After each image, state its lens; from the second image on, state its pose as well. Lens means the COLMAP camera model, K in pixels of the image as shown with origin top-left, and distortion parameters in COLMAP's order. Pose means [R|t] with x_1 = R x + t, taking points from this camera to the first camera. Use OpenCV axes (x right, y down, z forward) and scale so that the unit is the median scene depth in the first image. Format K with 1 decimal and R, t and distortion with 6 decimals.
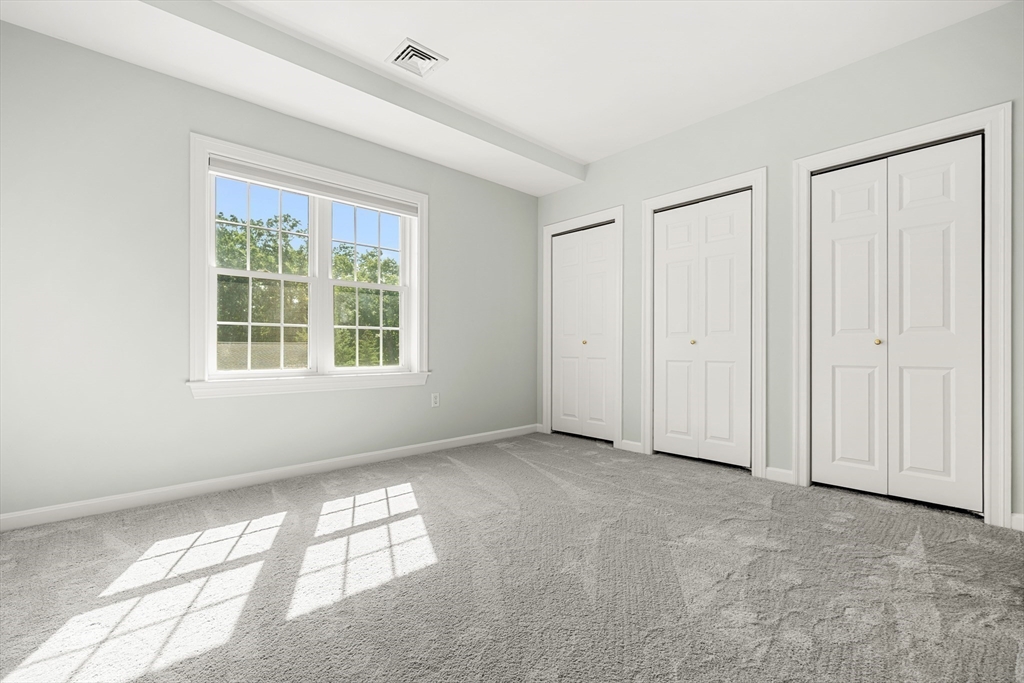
lens RADIAL K [[456.0, 0, 485.7], [0, 456.0, 340.8], [0, 0, 1]] dist [0.021794, 0.000089]
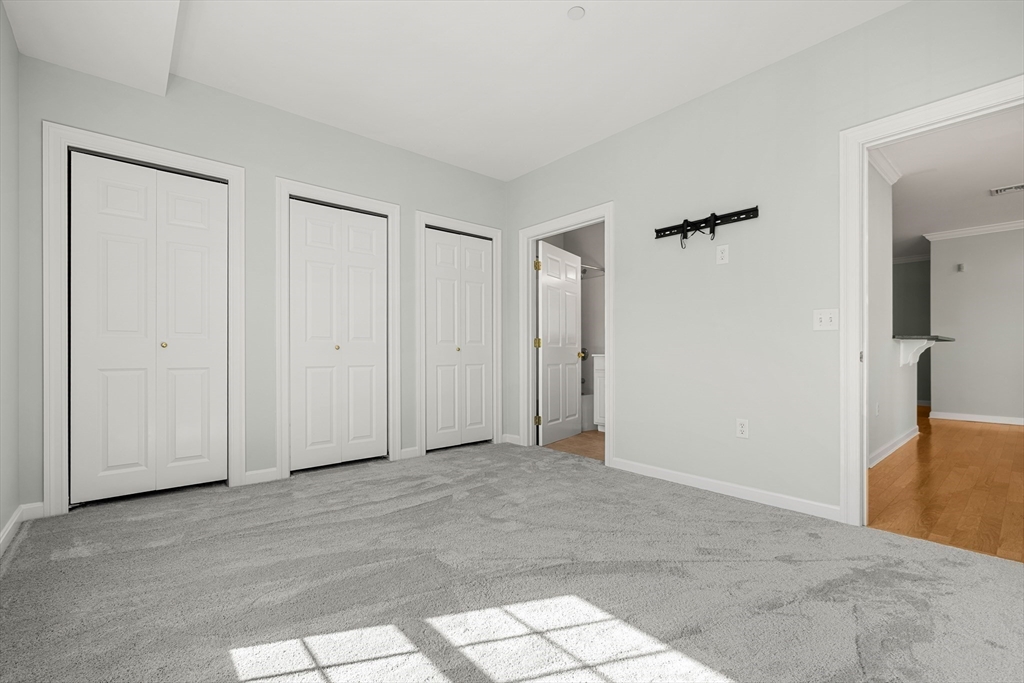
lens RADIAL K [[459.1, 0, 514.4], [0, 459.1, 354.9], [0, 0, 1]] dist [-0.002061, -0.000226]
pose [[-0.012083, -0.008254, 0.999893, -0.598903], [-0.016551, 0.999831, 0.008053, 0.004457], [-0.999790, -0.016452, -0.012217, 0.683455]]
